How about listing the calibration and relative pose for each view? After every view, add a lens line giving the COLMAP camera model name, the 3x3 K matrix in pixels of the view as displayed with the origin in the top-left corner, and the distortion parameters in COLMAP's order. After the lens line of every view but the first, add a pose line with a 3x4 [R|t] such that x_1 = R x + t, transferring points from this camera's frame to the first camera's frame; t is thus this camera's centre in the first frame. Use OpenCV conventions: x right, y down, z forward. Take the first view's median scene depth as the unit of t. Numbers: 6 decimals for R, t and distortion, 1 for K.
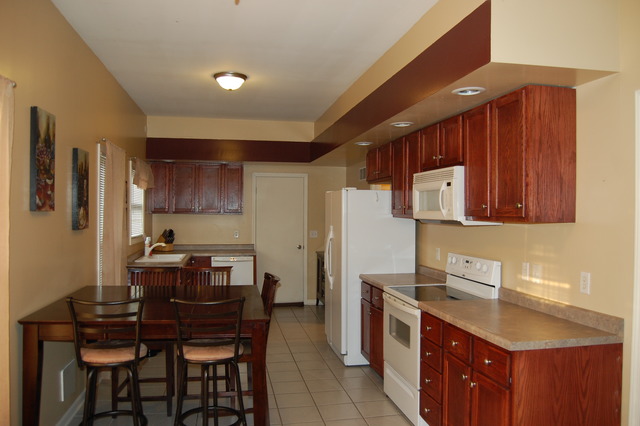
lens RADIAL K [[505.3, 0, 320.9], [0, 505.3, 213.2], [0, 0, 1]] dist [-0.096802, 0.032324]
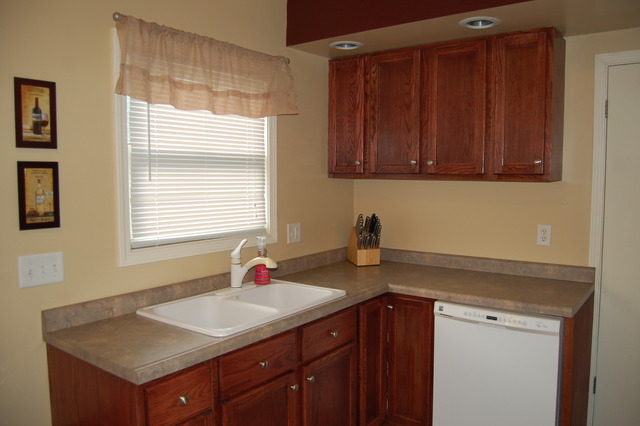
lens RADIAL K [[505.3, 0, 318.2], [0, 505.3, 210.8], [0, 0, 1]] dist [-0.096802, 0.032324]
pose [[0.670971, 0.047586, -0.739955, -0.030095], [0.001754, 0.997834, 0.065760, 0.000827], [0.741481, -0.045421, 0.669435, 1.271141]]
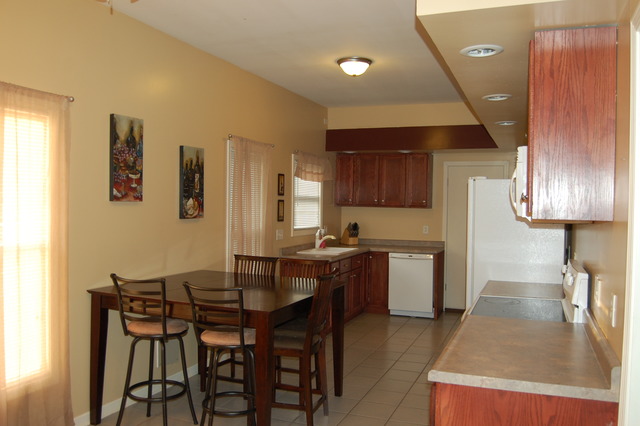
lens RADIAL K [[554.5, 0, 319.0], [0, 554.5, 209.3], [0, 0, 1]] dist [-0.078122, 0.016398]
pose [[0.843999, 0.012123, -0.536207, 0.405337], [-0.010825, 0.999926, 0.005569, 0.001994], [0.536235, 0.001104, 0.844068, 0.099734]]
